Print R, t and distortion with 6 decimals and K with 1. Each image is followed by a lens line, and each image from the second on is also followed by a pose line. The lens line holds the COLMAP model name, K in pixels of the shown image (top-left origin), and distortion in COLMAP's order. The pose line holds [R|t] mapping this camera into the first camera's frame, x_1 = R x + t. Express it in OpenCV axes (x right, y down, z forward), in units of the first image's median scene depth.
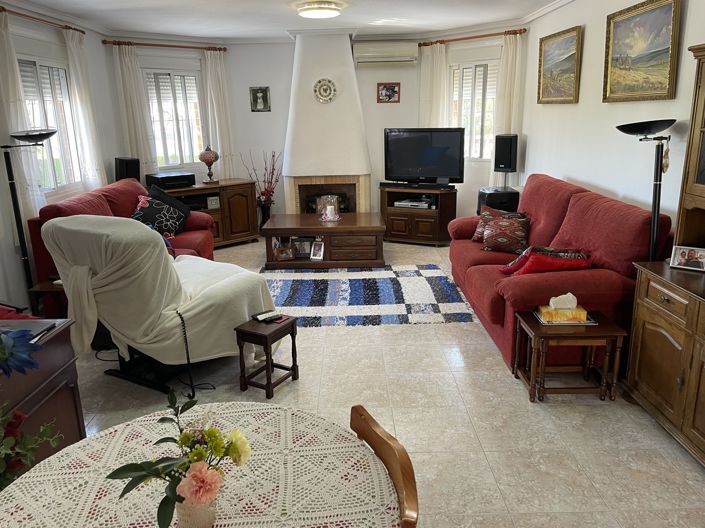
lens RADIAL K [[540.2, 0, 352.8], [0, 540.2, 262.6], [0, 0, 1]] dist [0.071678, -0.092327]
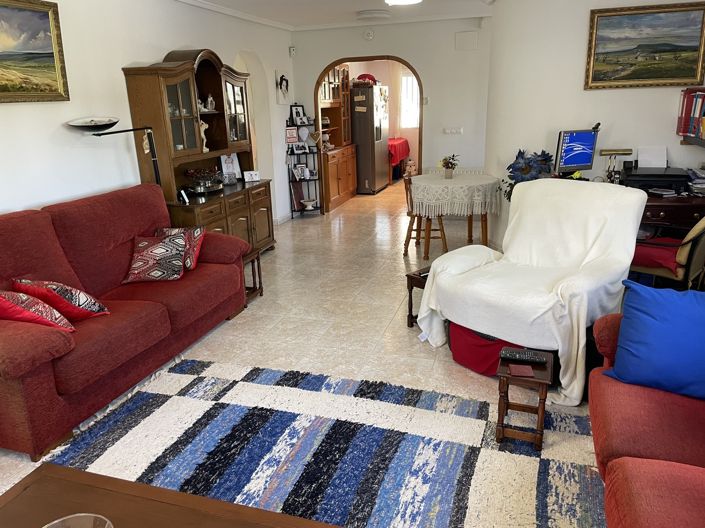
lens RADIAL K [[540.2, 0, 353.2], [0, 540.2, 264.0], [0, 0, 1]] dist [0.071678, -0.092327]
pose [[-0.952507, -0.041854, 0.301626, -0.250590], [0.123495, 0.852307, 0.508254, -0.379575], [-0.278350, 0.521365, -0.806660, 1.420549]]
